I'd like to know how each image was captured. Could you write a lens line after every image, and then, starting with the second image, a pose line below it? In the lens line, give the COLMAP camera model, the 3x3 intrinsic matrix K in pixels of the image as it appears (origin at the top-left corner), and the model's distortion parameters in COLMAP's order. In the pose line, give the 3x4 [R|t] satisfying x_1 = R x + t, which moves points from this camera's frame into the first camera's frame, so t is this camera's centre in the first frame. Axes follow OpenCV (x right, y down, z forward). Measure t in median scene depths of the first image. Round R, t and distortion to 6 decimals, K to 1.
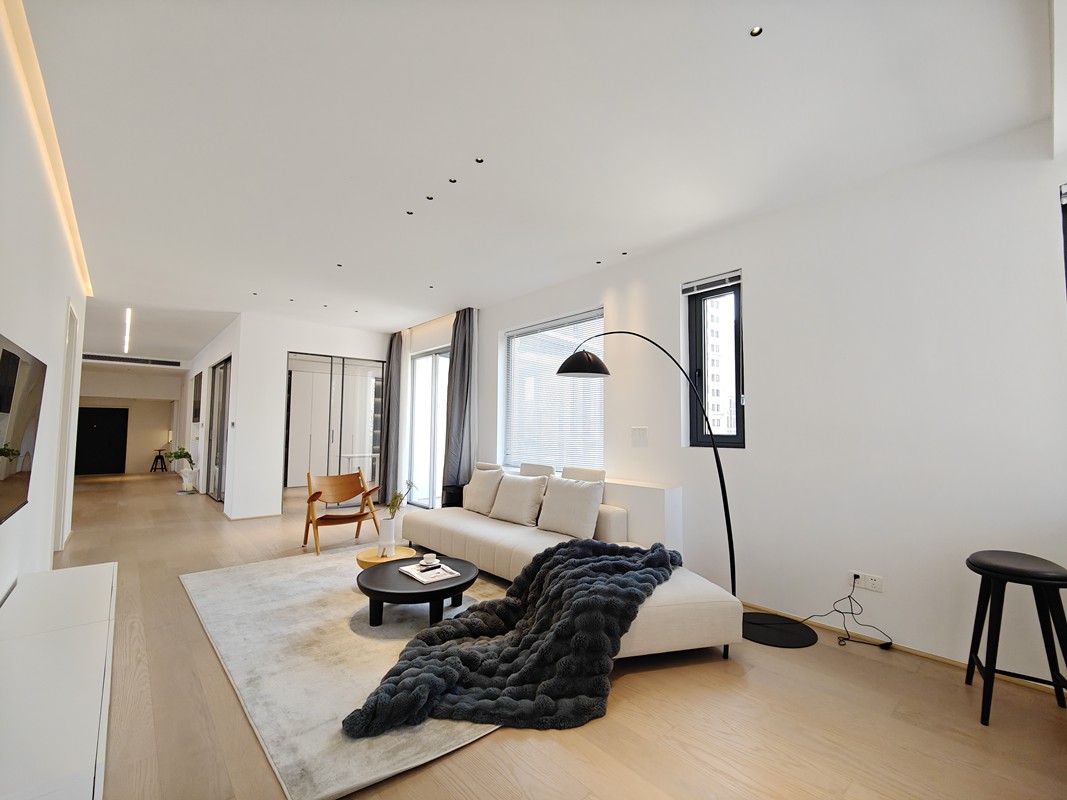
lens RADIAL K [[470.2, 0, 533.5], [0, 470.2, 400.0], [0, 0, 1]] dist [-0.001291, -0.000031]
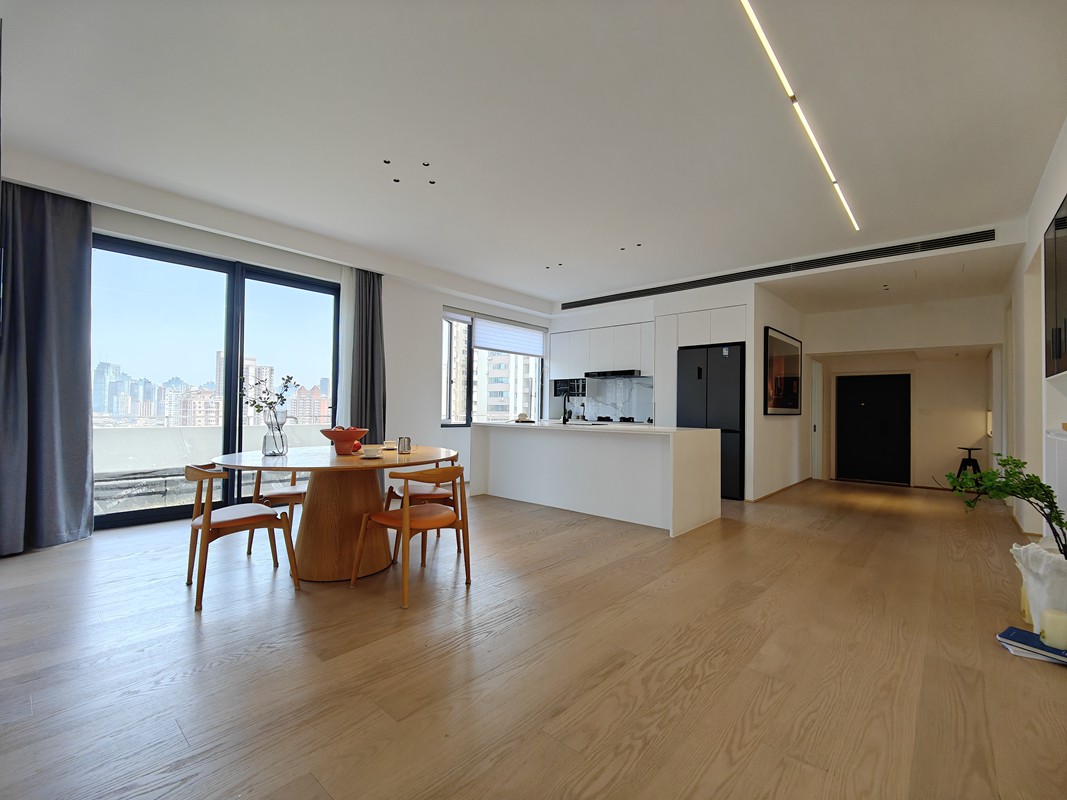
lens RADIAL K [[470.2, 0, 533.5], [0, 470.2, 400.0], [0, 0, 1]] dist [-0.001291, -0.000031]
pose [[0.128413, -0.016149, -0.991589, -0.339818], [0.060255, 0.998147, -0.008453, 0.027712], [0.989889, -0.058663, 0.129148, 0.457460]]
